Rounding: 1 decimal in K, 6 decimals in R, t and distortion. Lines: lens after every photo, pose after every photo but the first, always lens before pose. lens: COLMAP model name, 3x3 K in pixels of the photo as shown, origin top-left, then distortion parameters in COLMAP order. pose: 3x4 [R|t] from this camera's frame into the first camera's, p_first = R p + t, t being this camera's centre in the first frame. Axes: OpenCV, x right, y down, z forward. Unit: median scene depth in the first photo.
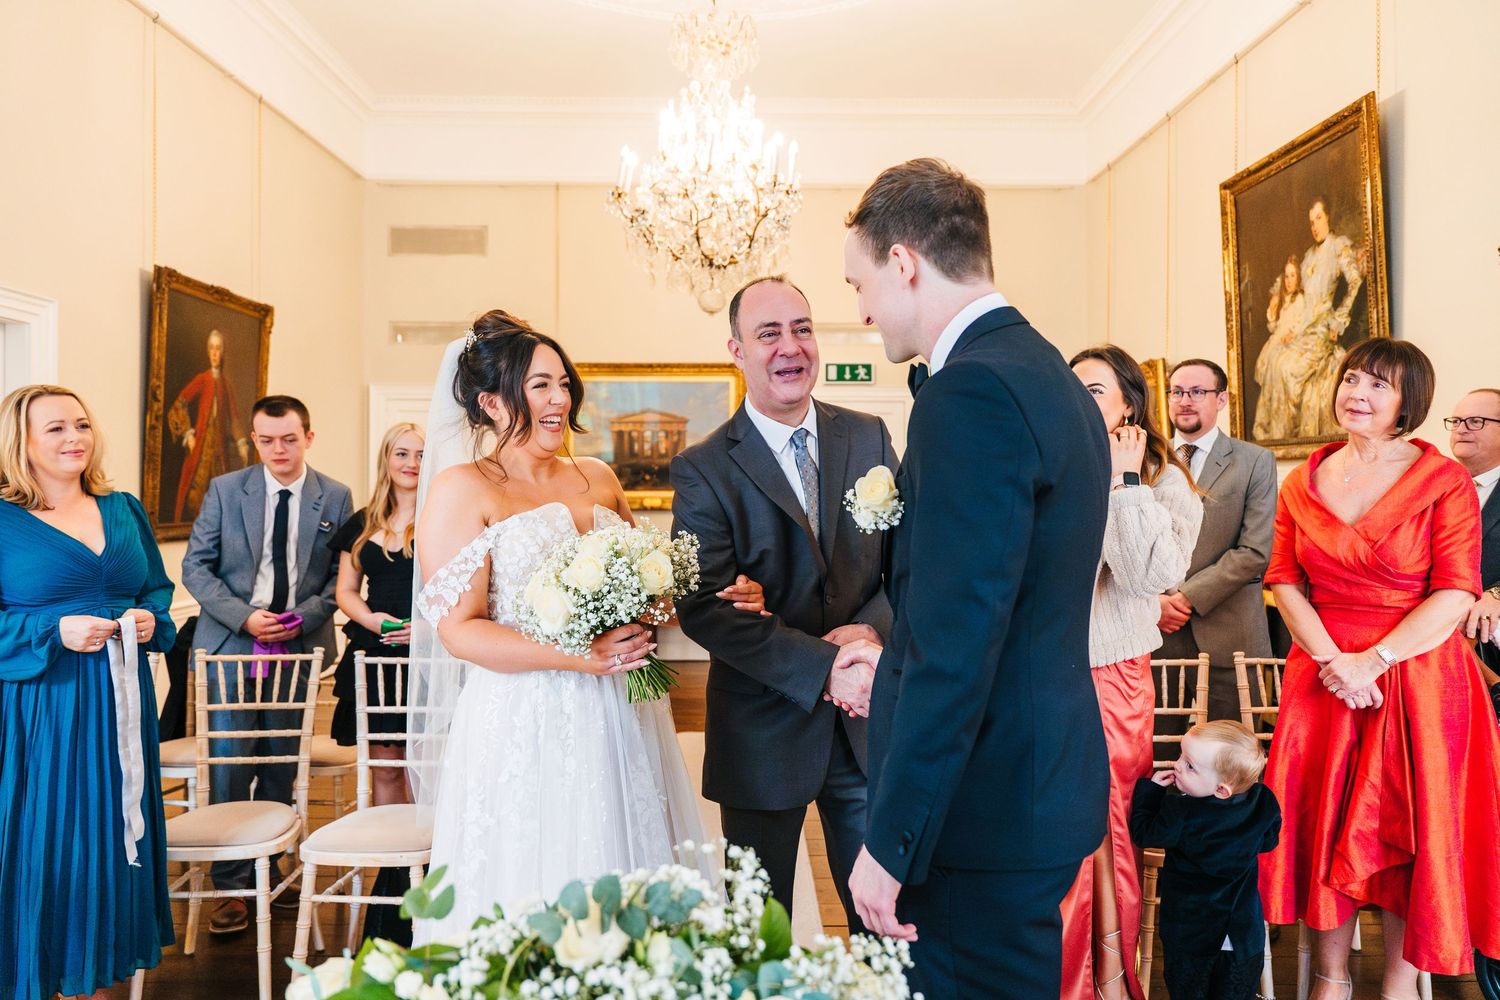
lens RADIAL K [[1053.3, 0, 750.0], [0, 1053.3, 500.0], [0, 0, 1]] dist [-0.004943, -0.003283]
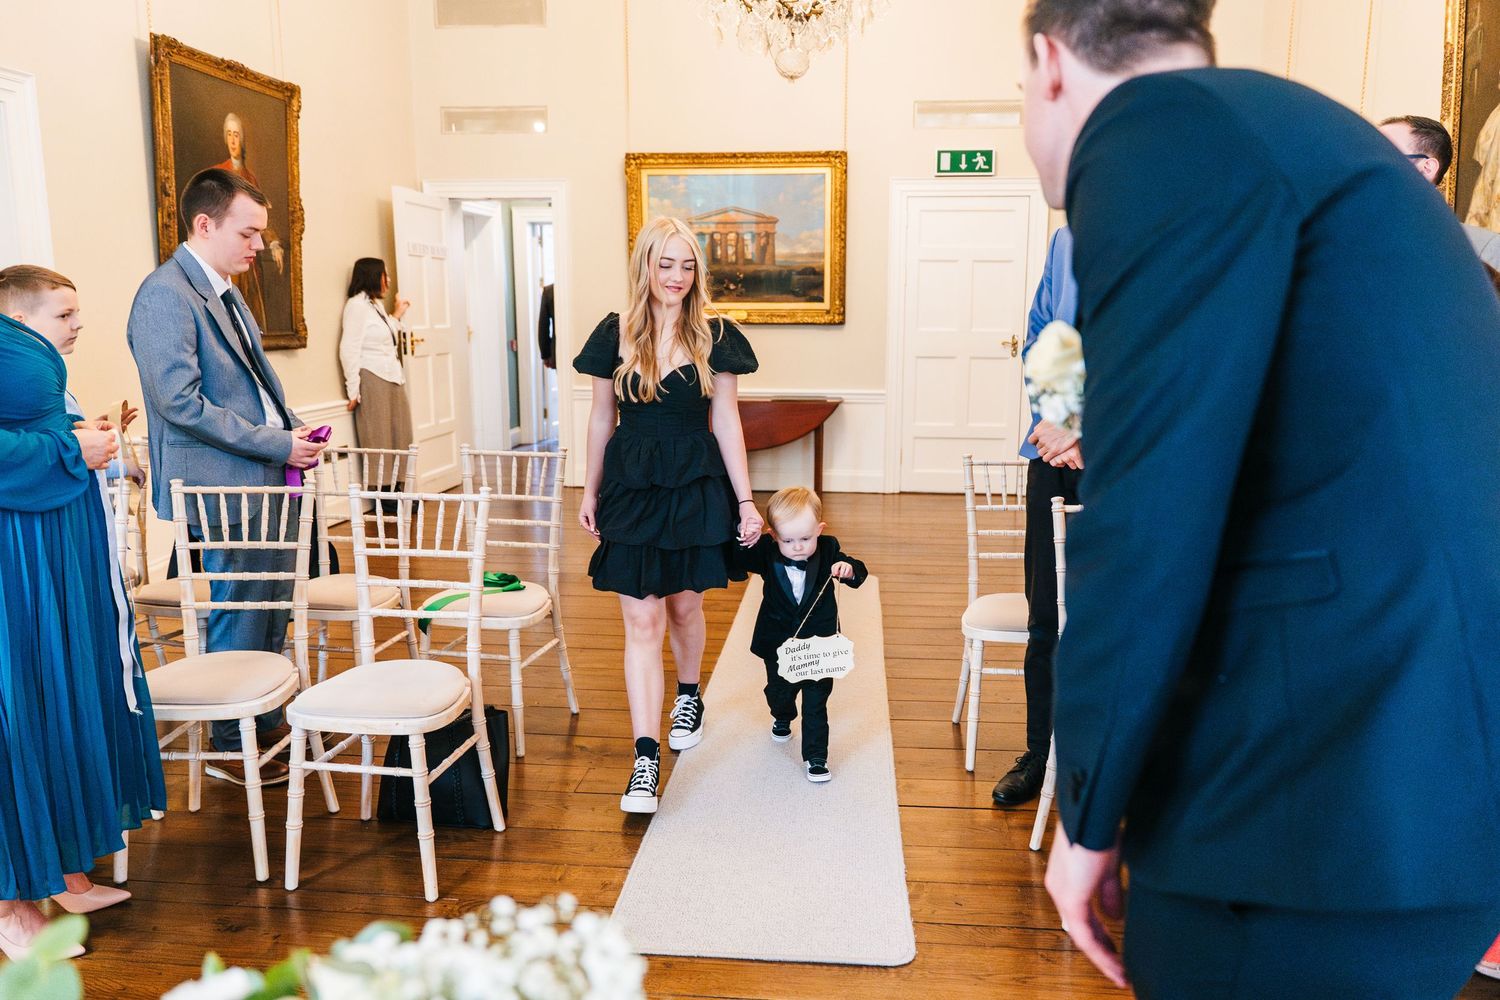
lens RADIAL K [[1035.8, 0, 790.3], [0, 1035.8, 499.0], [0, 0, 1]] dist [-0.002037, -0.005101]
pose [[0.996210, 0.016655, -0.085377, 0.036244], [-0.002100, 0.985818, 0.167804, 0.010328], [0.086961, -0.166988, 0.982116, 0.148099]]
